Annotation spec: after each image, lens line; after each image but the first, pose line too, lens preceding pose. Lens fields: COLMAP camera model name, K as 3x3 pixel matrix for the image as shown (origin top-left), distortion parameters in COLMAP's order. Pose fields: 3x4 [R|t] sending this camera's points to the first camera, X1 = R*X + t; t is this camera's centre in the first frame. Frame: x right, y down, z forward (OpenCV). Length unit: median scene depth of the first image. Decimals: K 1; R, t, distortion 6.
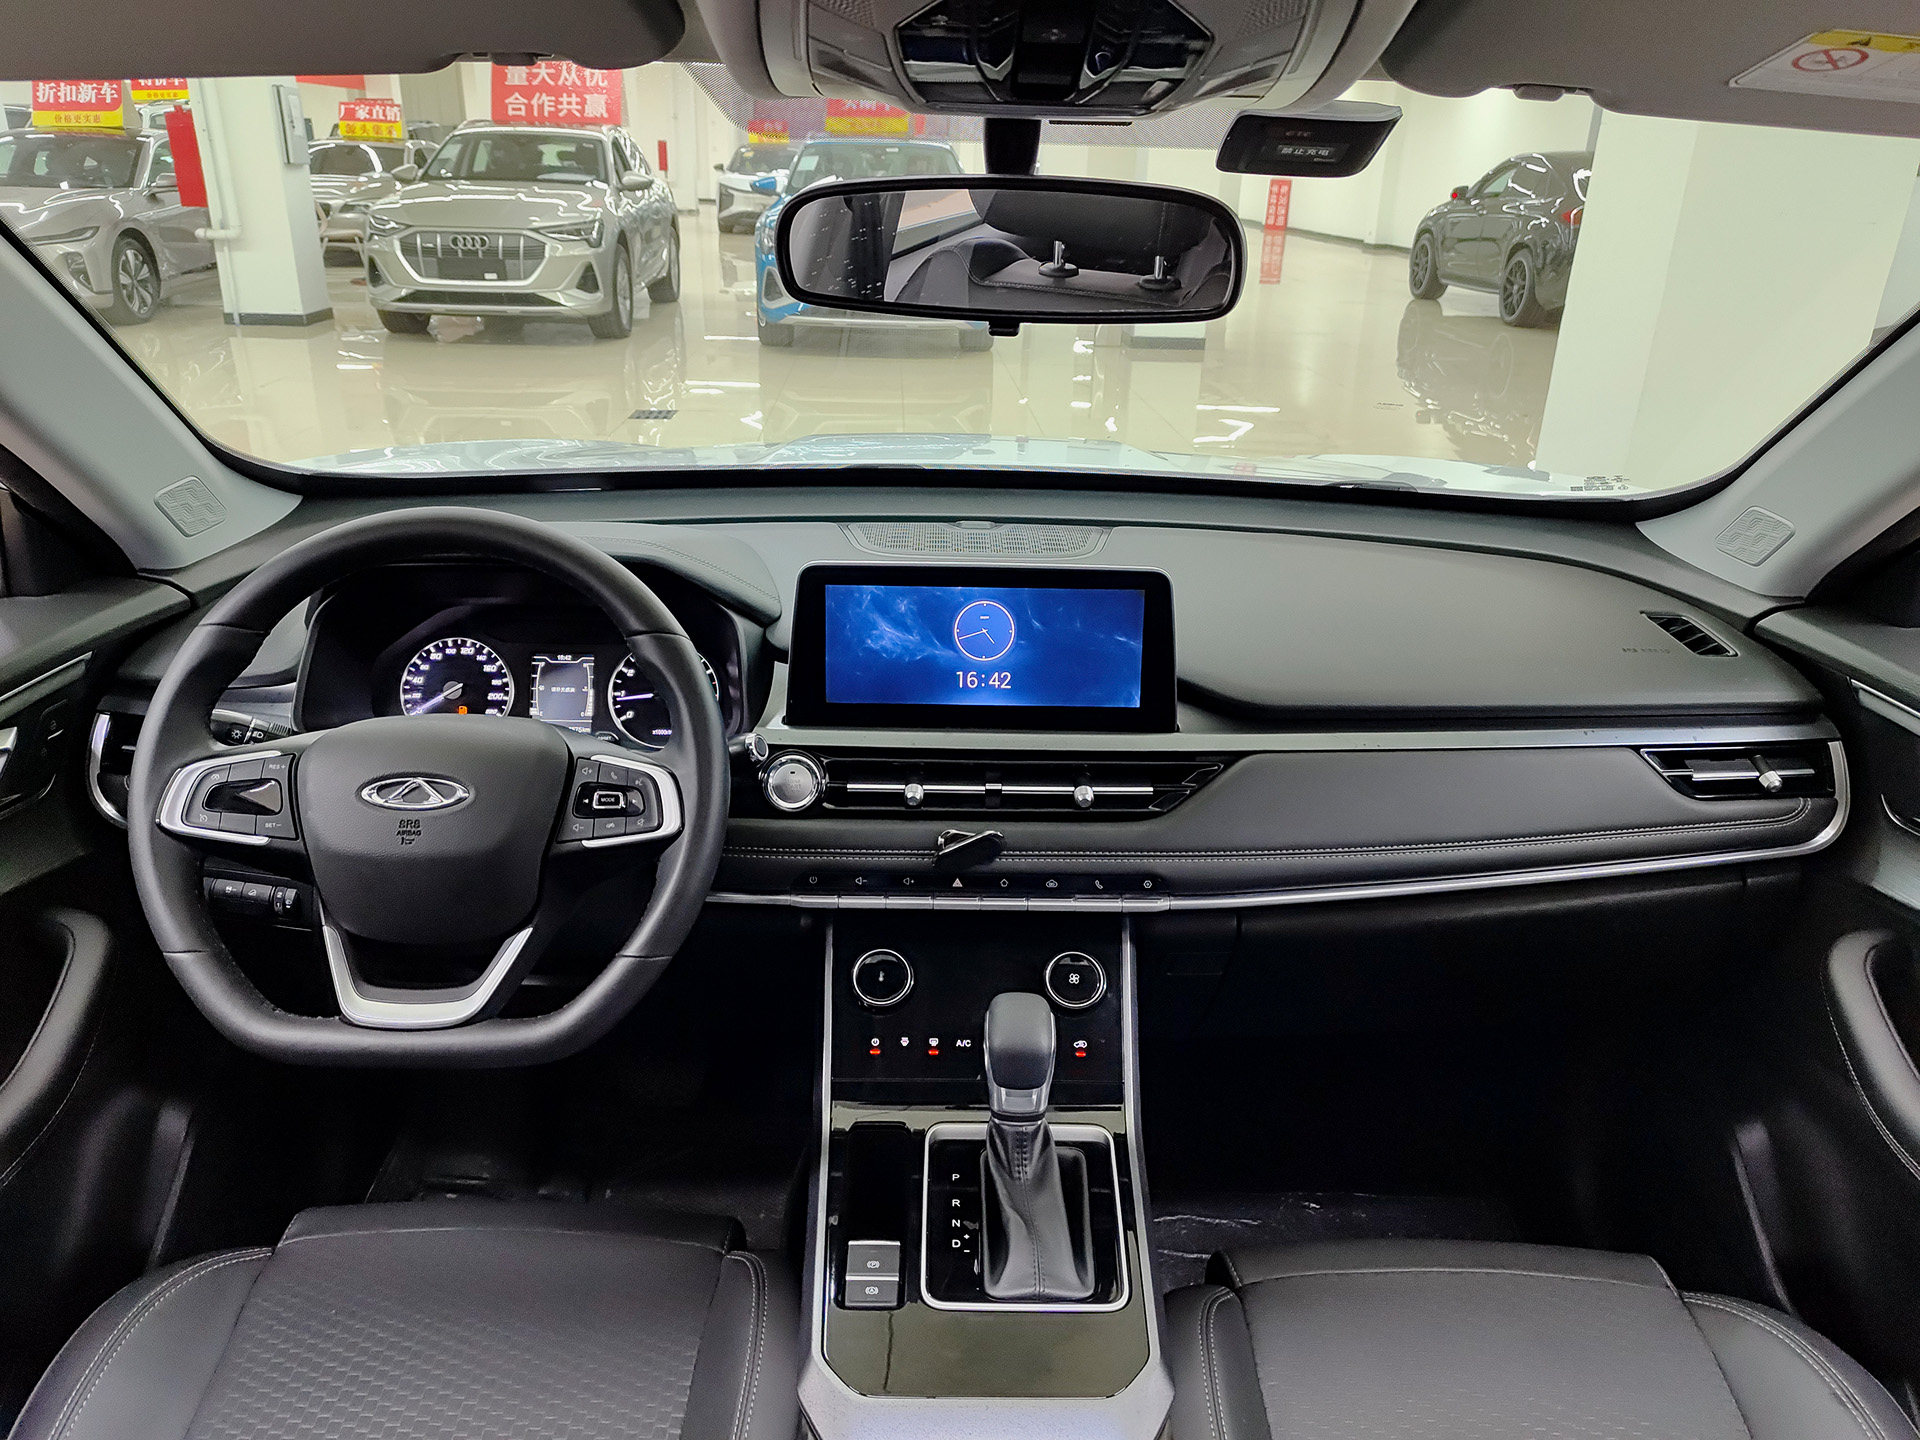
lens RADIAL K [[1333.1, 0, 958.0], [0, 1333.1, 714.1], [0, 0, 1]] dist [0.023865, -0.025584]
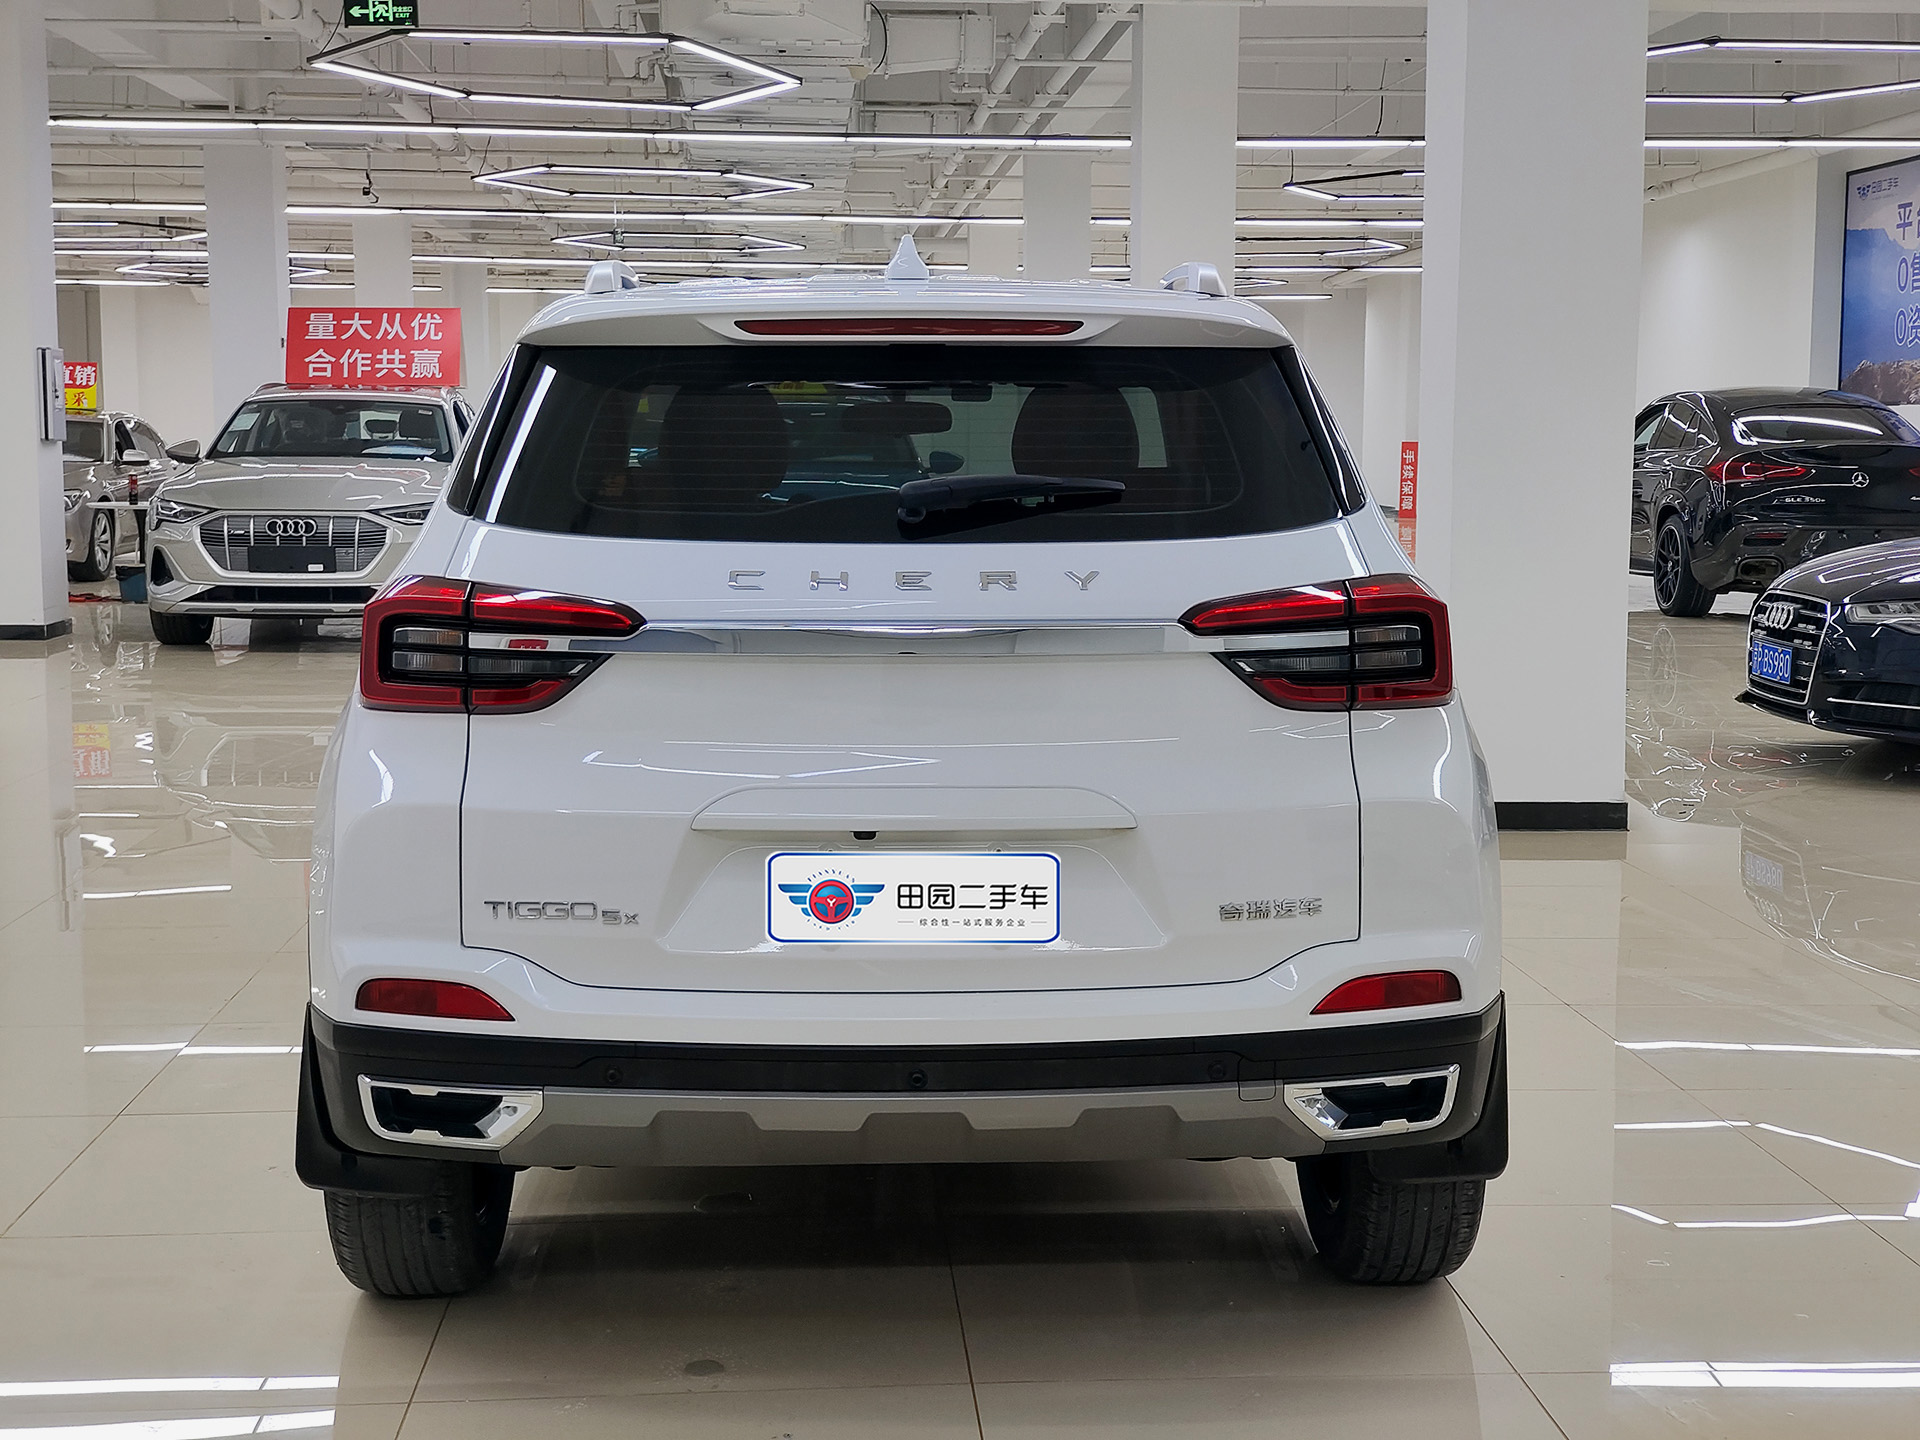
lens RADIAL K [[2511.2, 0, 970.8], [0, 2511.2, 734.7], [0, 0, 1]] dist [0.109723, 0.000000]
pose [[0.999355, -0.025673, 0.025120, -0.002712], [0.031467, 0.963000, -0.267659, 0.163836], [-0.017319, 0.268277, 0.963186, -0.381246]]
